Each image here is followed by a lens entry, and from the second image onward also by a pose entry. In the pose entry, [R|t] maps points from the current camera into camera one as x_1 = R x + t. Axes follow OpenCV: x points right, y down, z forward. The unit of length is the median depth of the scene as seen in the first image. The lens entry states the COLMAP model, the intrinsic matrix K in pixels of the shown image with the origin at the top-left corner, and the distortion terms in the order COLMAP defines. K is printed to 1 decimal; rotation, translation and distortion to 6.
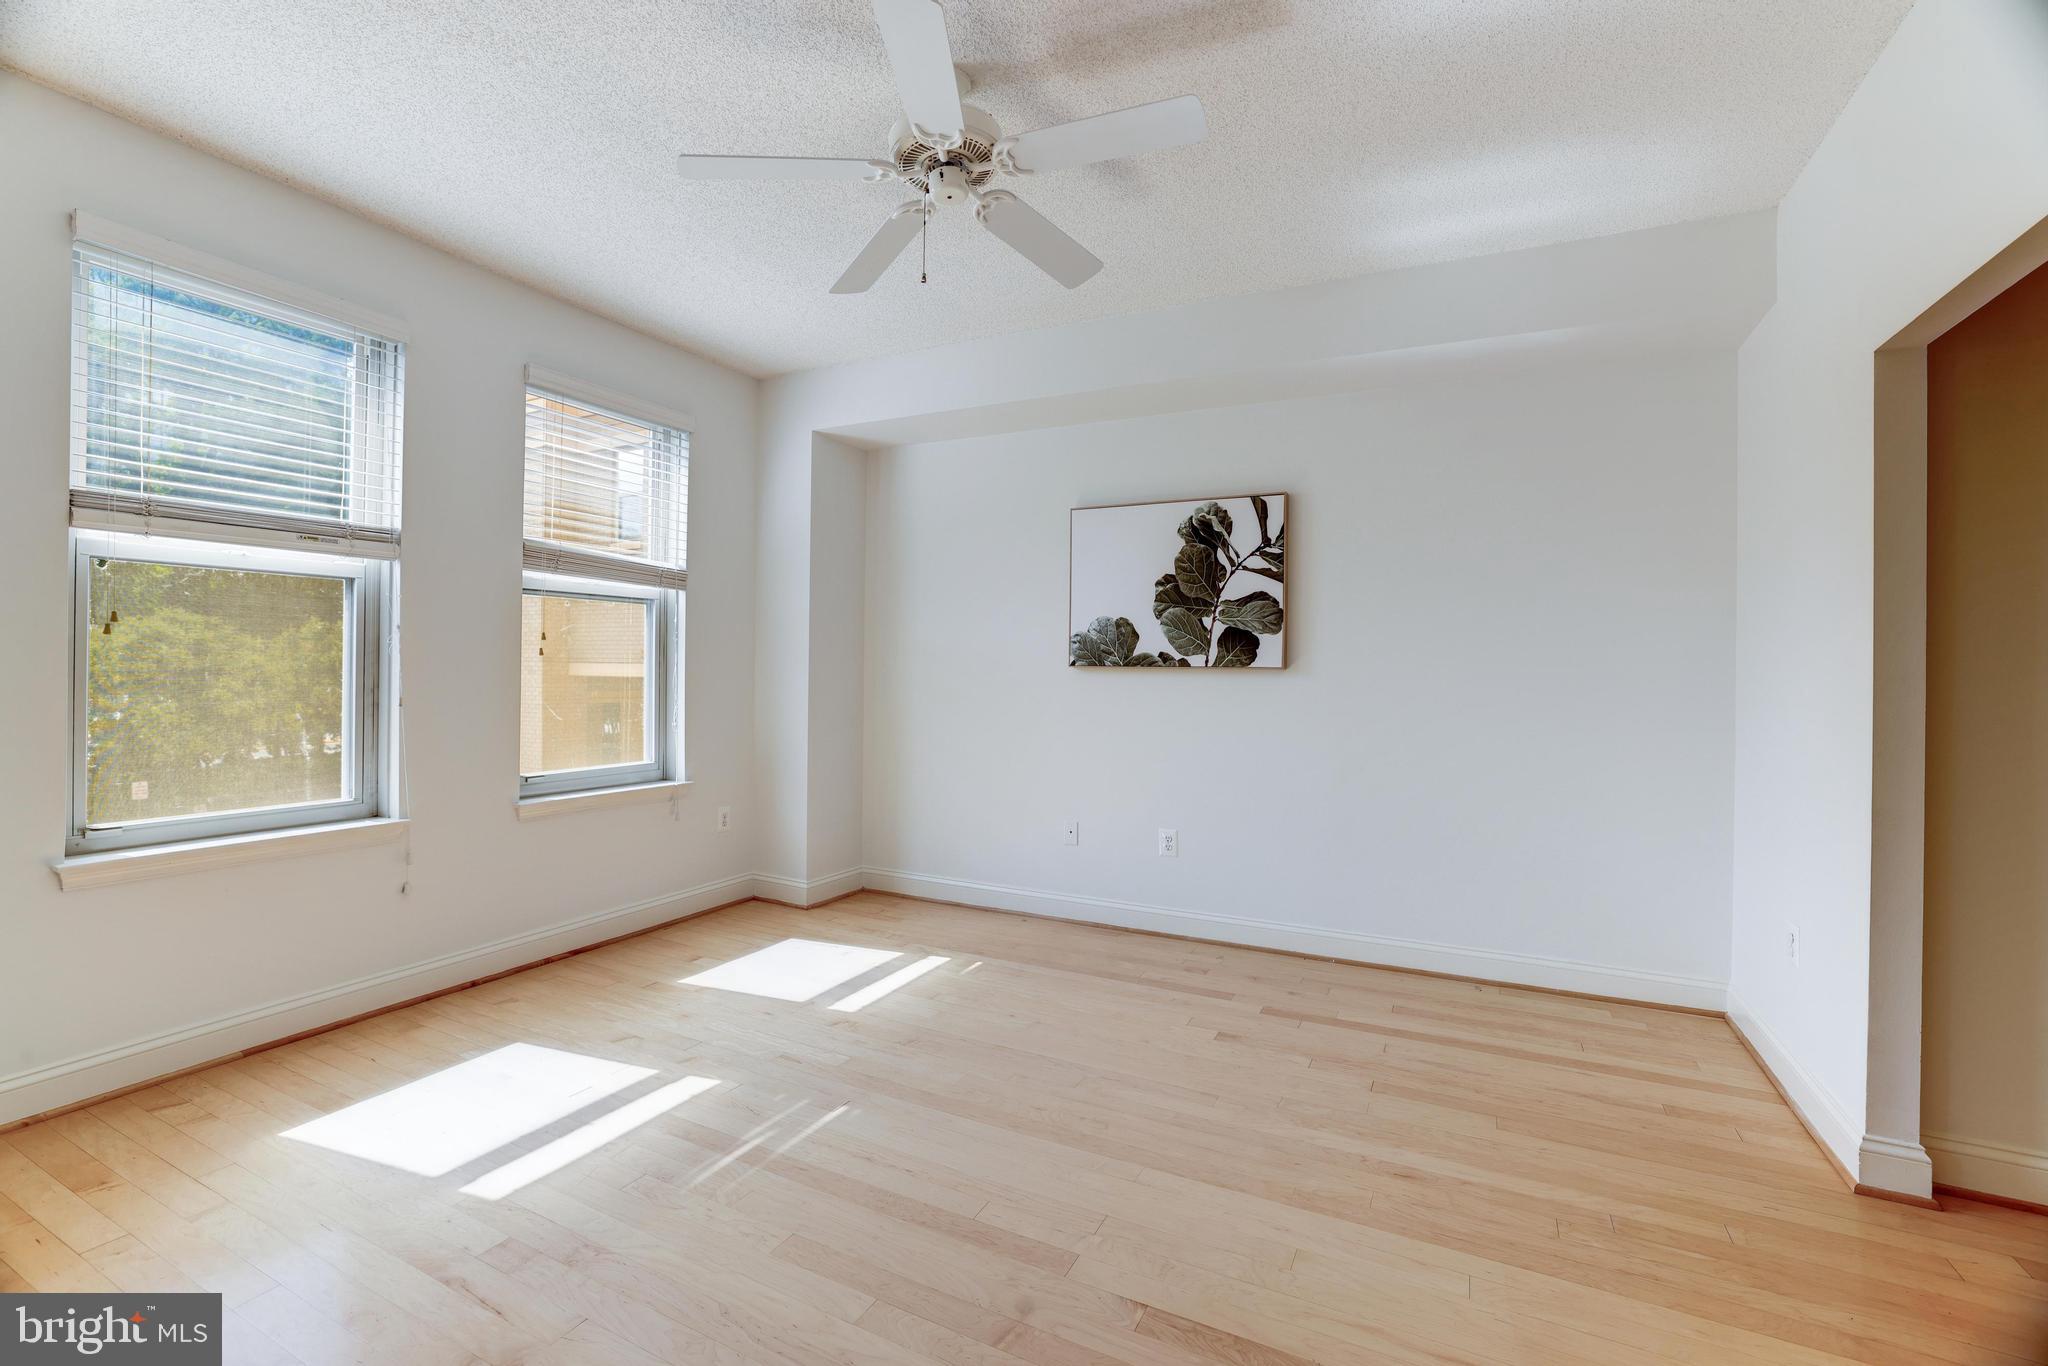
lens RADIAL K [[890.3, 0, 1022.9], [0, 890.3, 670.5], [0, 0, 1]] dist [-0.053089, 0.021875]
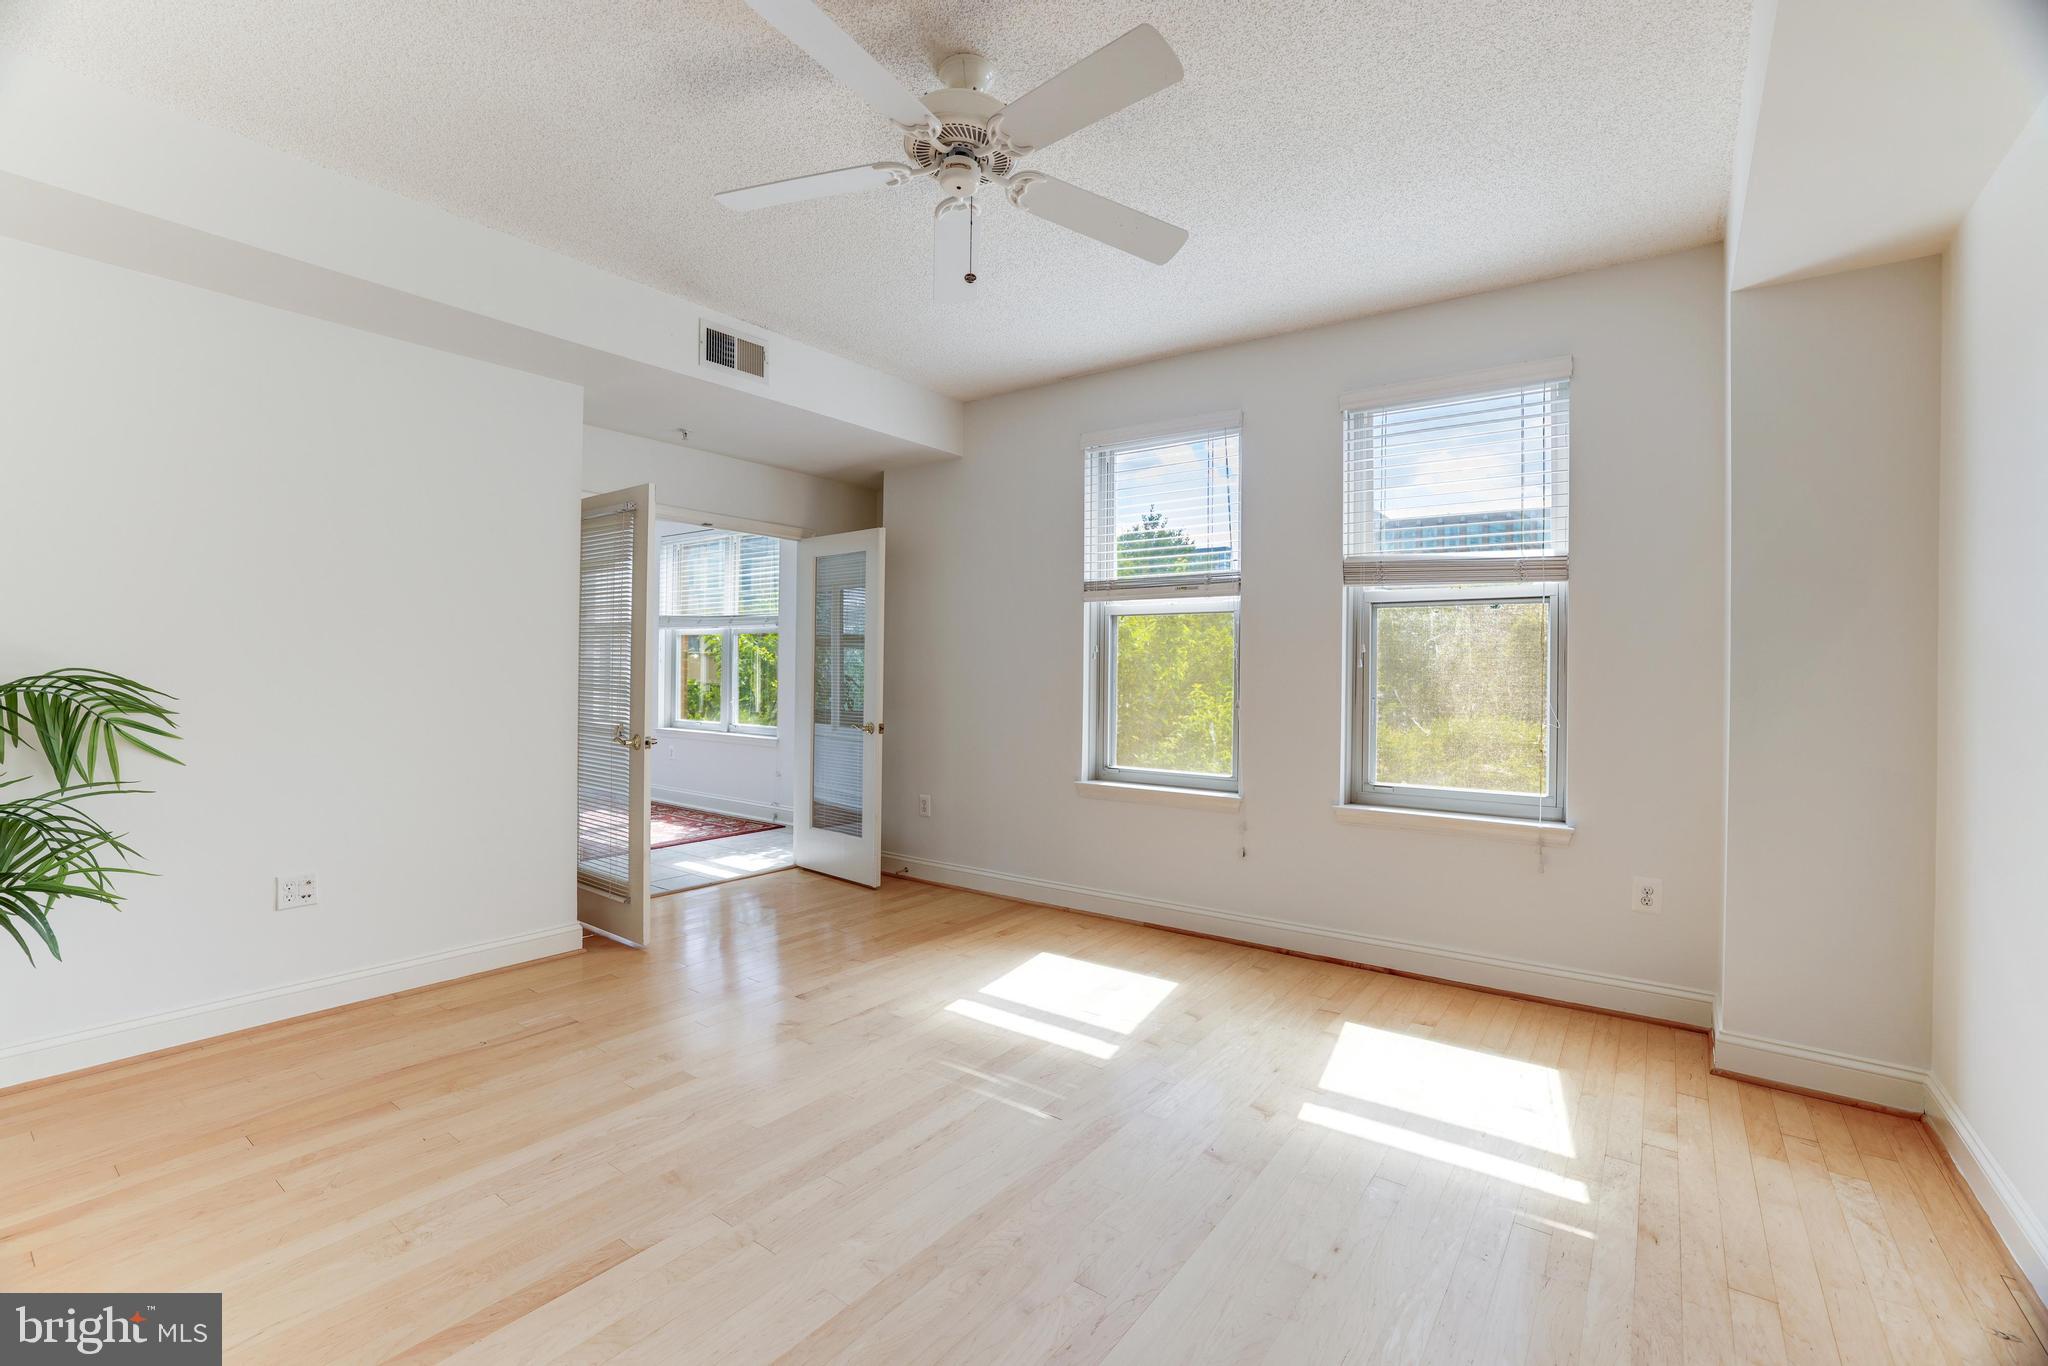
lens RADIAL K [[890.3, 0, 1022.9], [0, 890.3, 670.5], [0, 0, 1]] dist [-0.053089, 0.021875]
pose [[-0.166427, -0.013852, -0.985956, 0.491486], [-0.014521, 0.999827, -0.011596, 0.004330], [0.985947, 0.012388, -0.166600, 0.708181]]
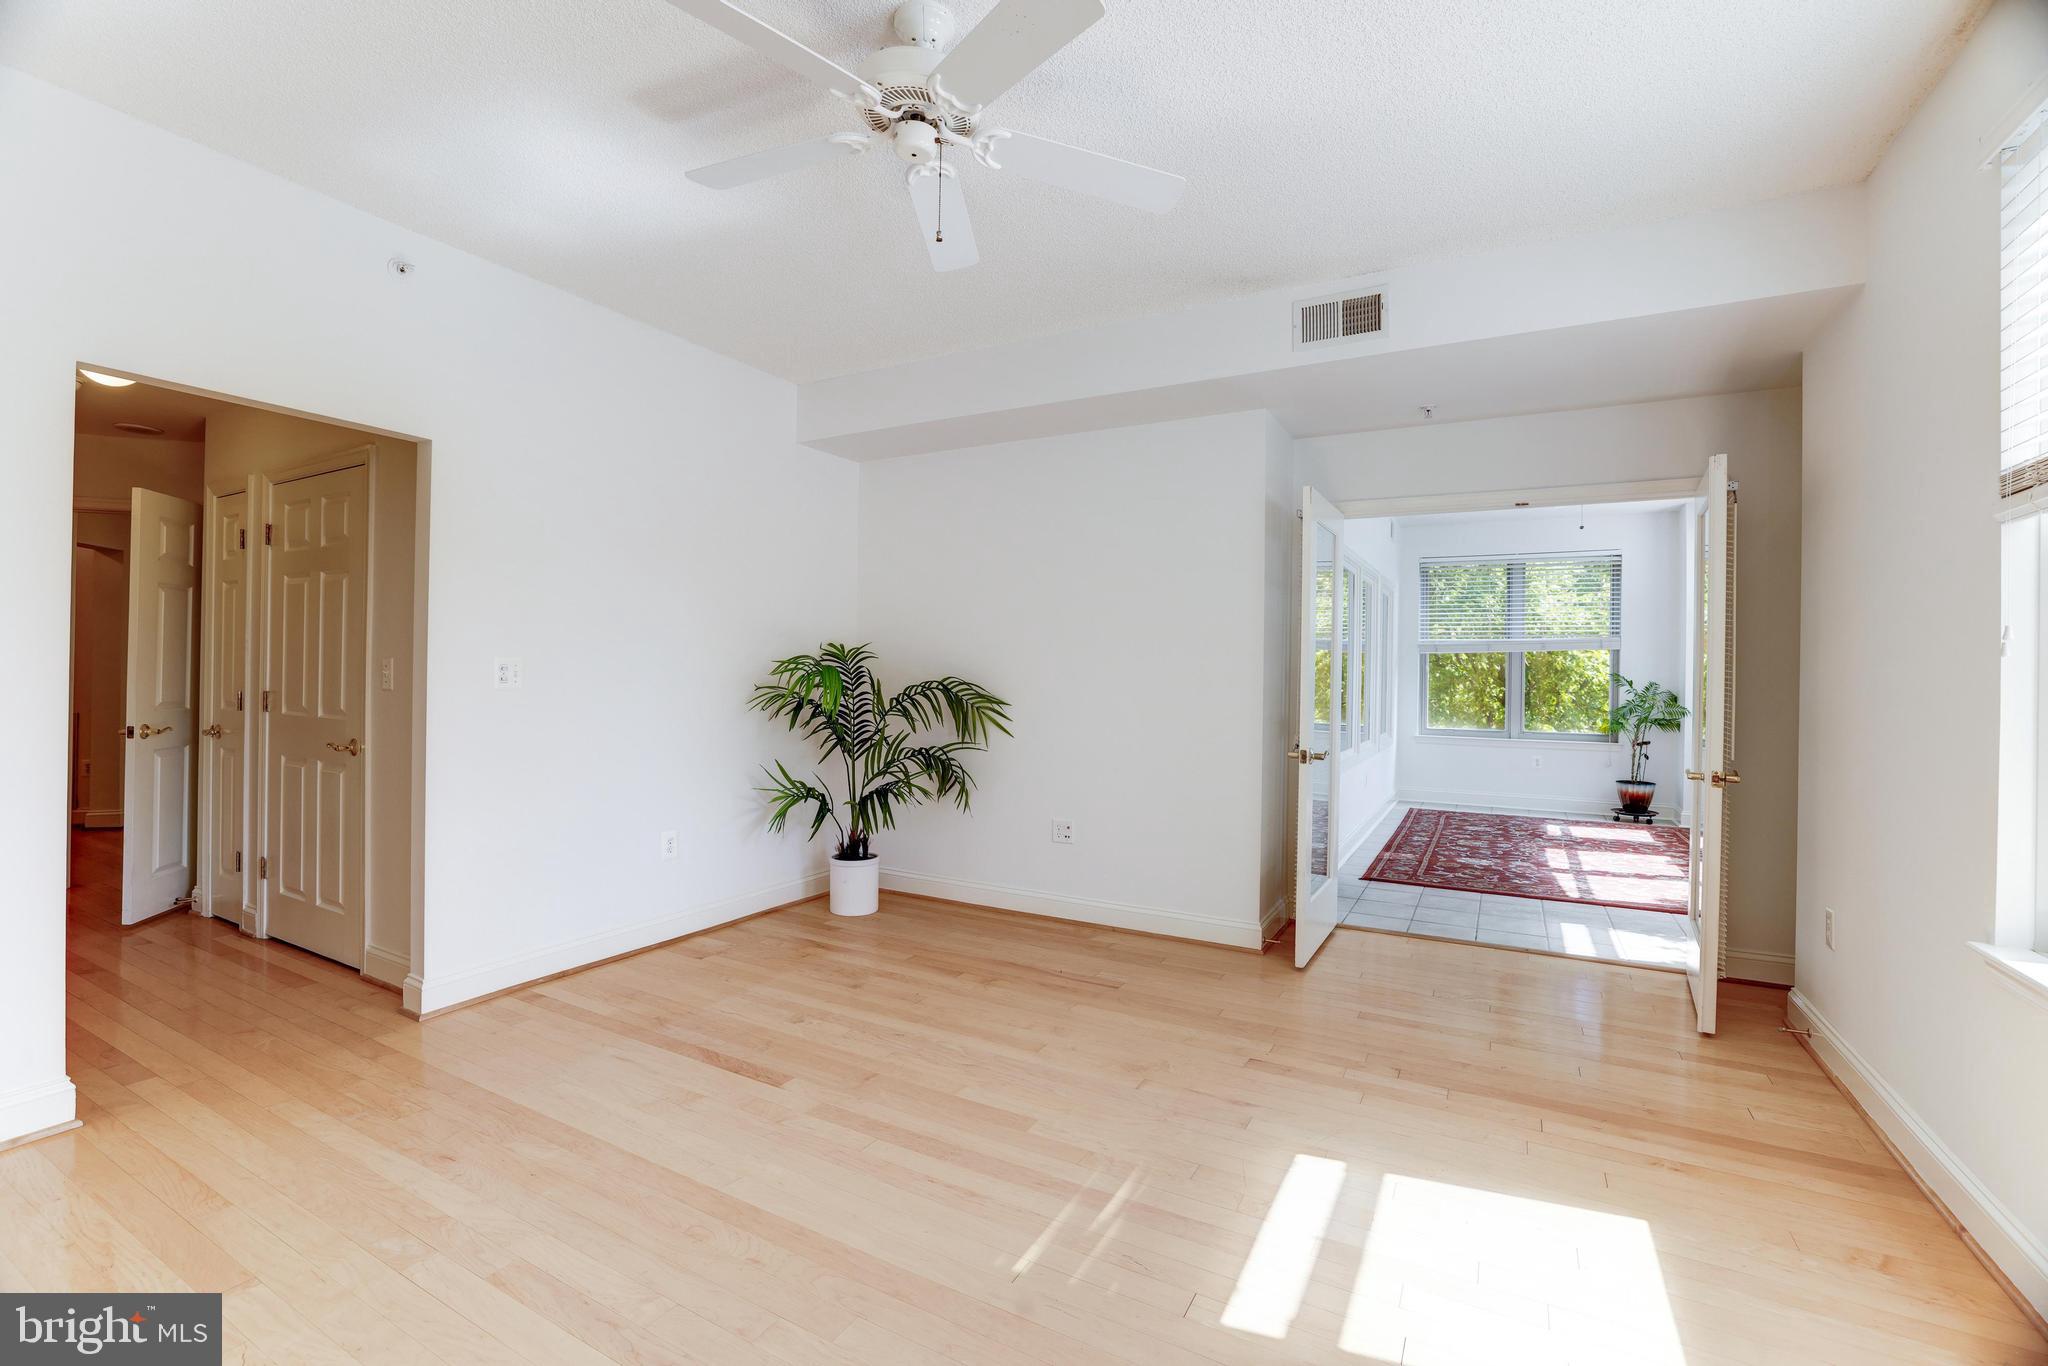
lens RADIAL K [[890.3, 0, 1022.9], [0, 890.3, 670.5], [0, 0, 1]] dist [-0.053089, 0.021875]
pose [[-0.999008, -0.025749, 0.036320, -0.139102], [-0.025834, 0.999664, -0.001875, -0.002677], [-0.036260, -0.002812, -0.999338, 1.085013]]
